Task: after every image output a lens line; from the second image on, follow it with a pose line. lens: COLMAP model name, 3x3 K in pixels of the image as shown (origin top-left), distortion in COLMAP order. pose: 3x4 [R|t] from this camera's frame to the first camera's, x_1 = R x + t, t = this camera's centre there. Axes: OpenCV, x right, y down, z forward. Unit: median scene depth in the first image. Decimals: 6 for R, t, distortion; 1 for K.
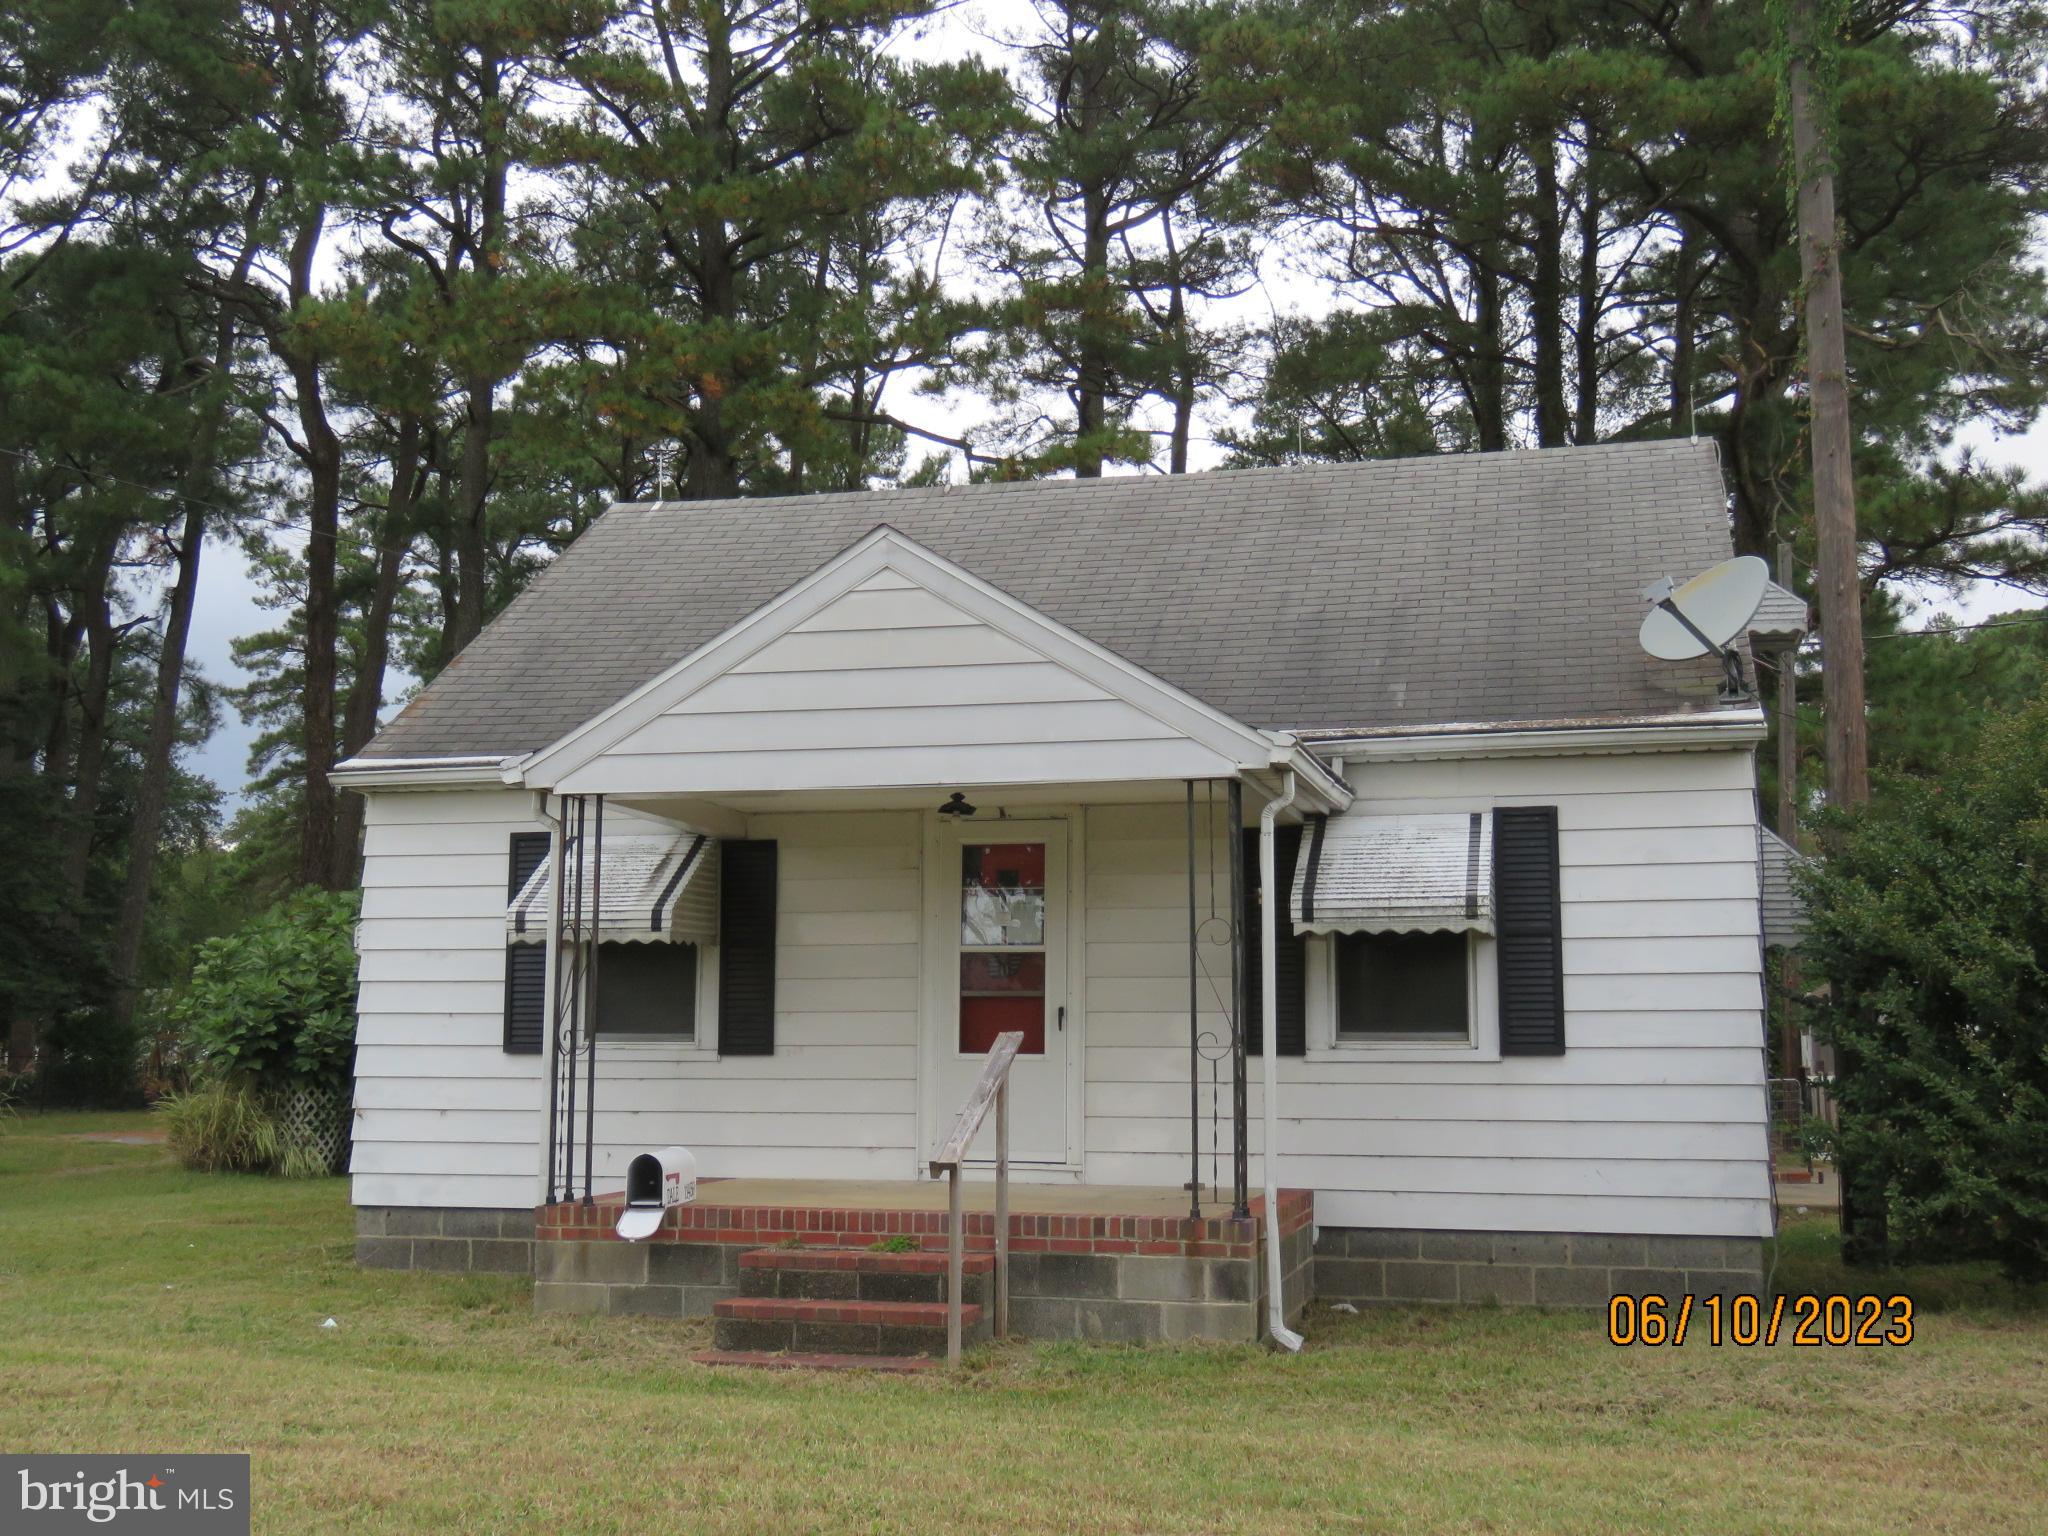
lens RADIAL K [[2230.8, 0, 1024.0], [0, 2230.8, 768.0], [0, 0, 1]] dist [-0.019731, -0.032410]
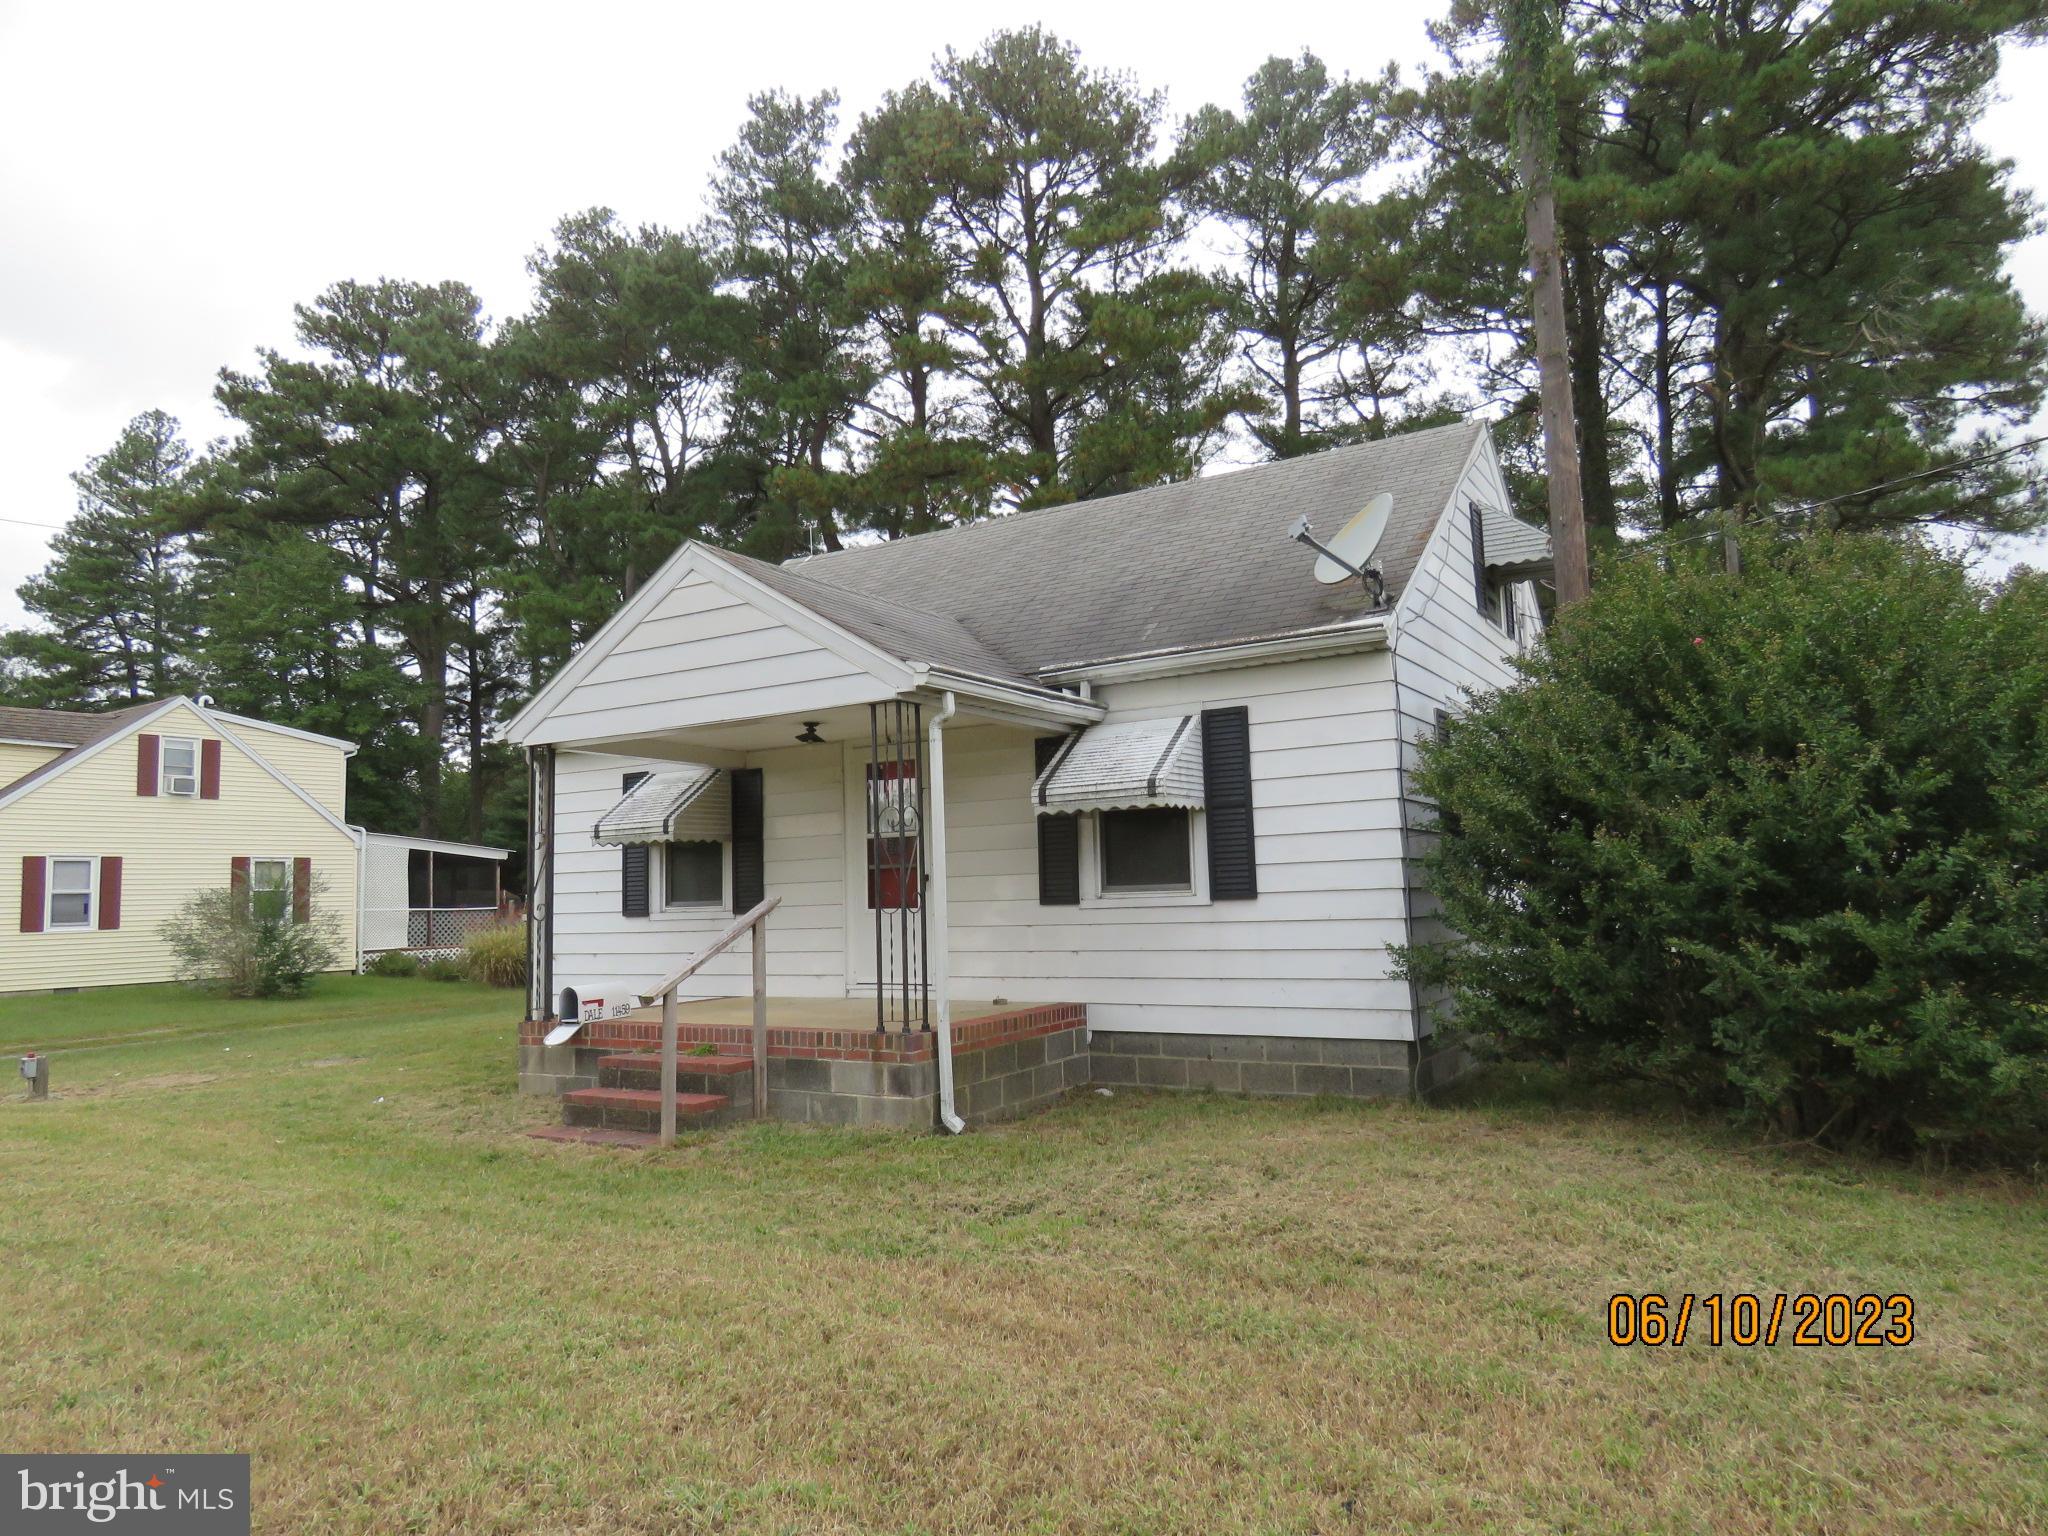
lens RADIAL K [[1337.5, 0, 966.1], [0, 1337.5, 772.8], [0, 0, 1]] dist [-0.018250, 0.001736]
pose [[0.959385, -0.057565, -0.276166, 0.295400], [0.066434, 0.997529, 0.022860, 0.027265], [0.274168, -0.040279, 0.960838, 0.212338]]
